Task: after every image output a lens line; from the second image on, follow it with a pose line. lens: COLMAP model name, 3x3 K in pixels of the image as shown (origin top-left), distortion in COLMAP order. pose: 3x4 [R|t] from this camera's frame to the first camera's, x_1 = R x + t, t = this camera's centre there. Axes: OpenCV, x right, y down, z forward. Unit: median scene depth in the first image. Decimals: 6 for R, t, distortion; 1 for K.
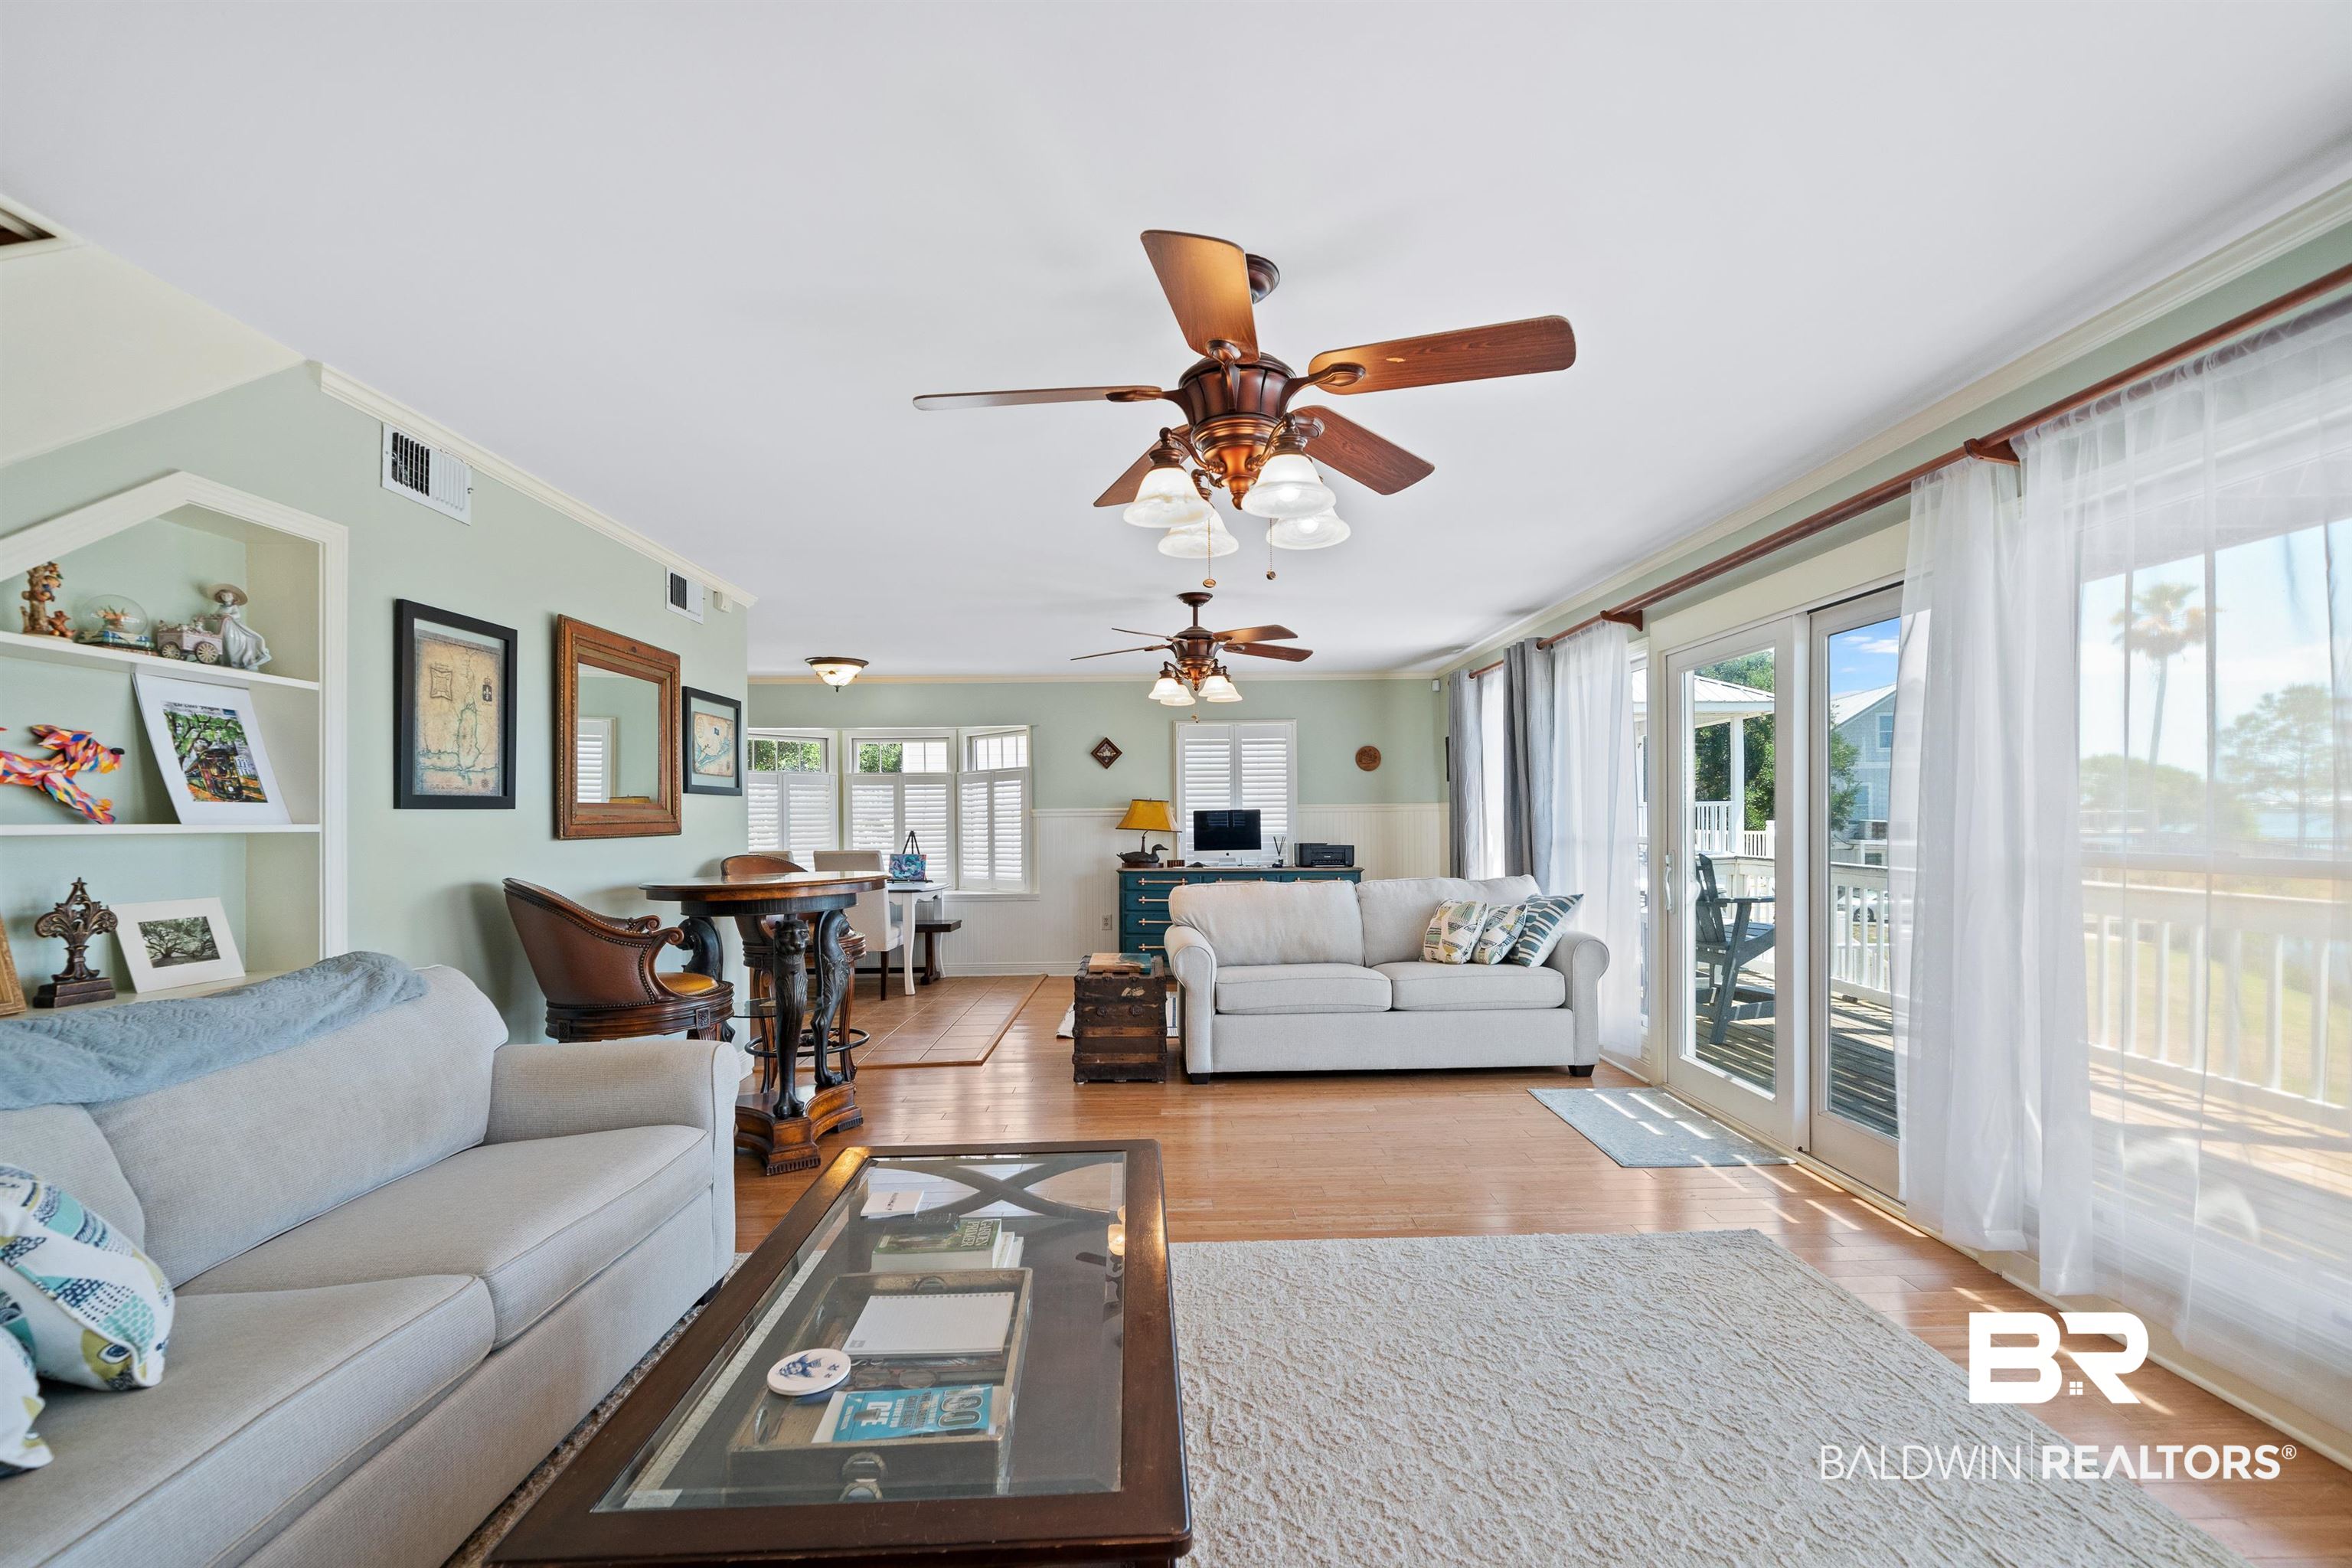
lens RADIAL K [[990.9, 0, 1164.7], [0, 990.9, 813.8], [0, 0, 1]] dist [-0.008989, -0.000525]
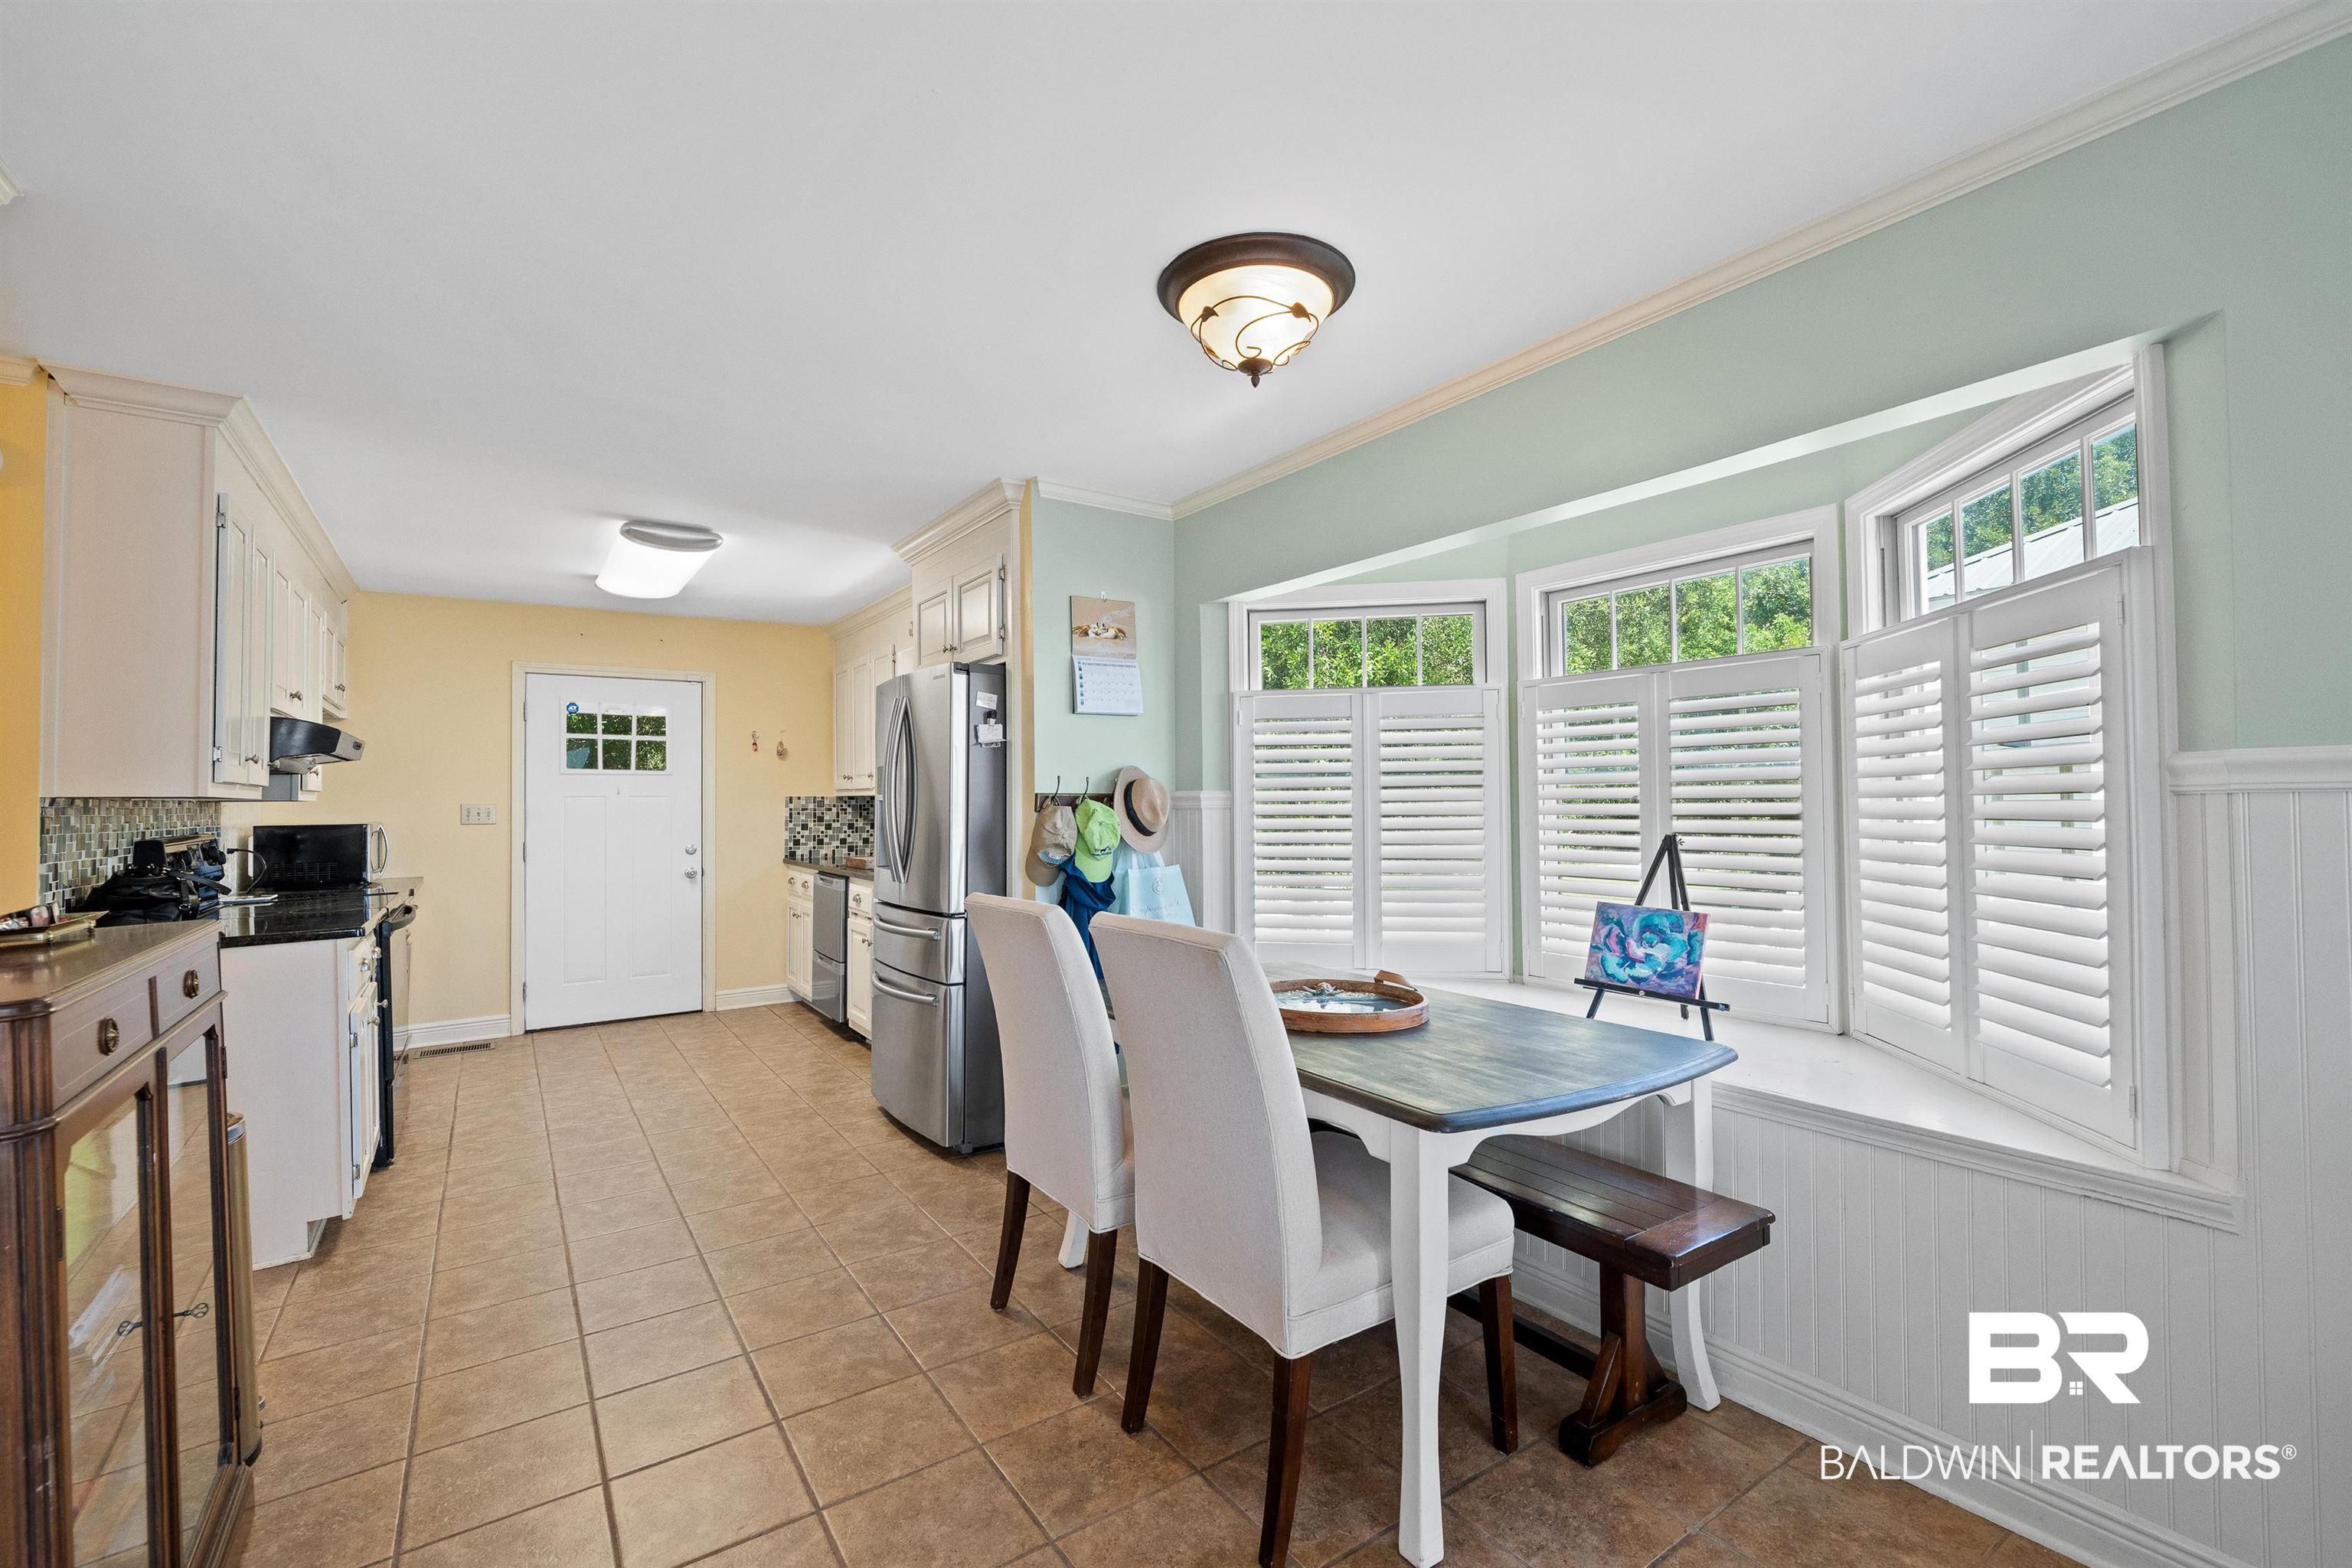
lens RADIAL K [[993.6, 0, 1175.1], [0, 993.6, 785.7], [0, 0, 1]] dist [0.002640, -0.000188]
pose [[0.564849, -0.010460, -0.825128, -0.157330], [0.008892, 0.999939, -0.006588, 0.004387], [0.825146, -0.003616, 0.564908, 1.365041]]
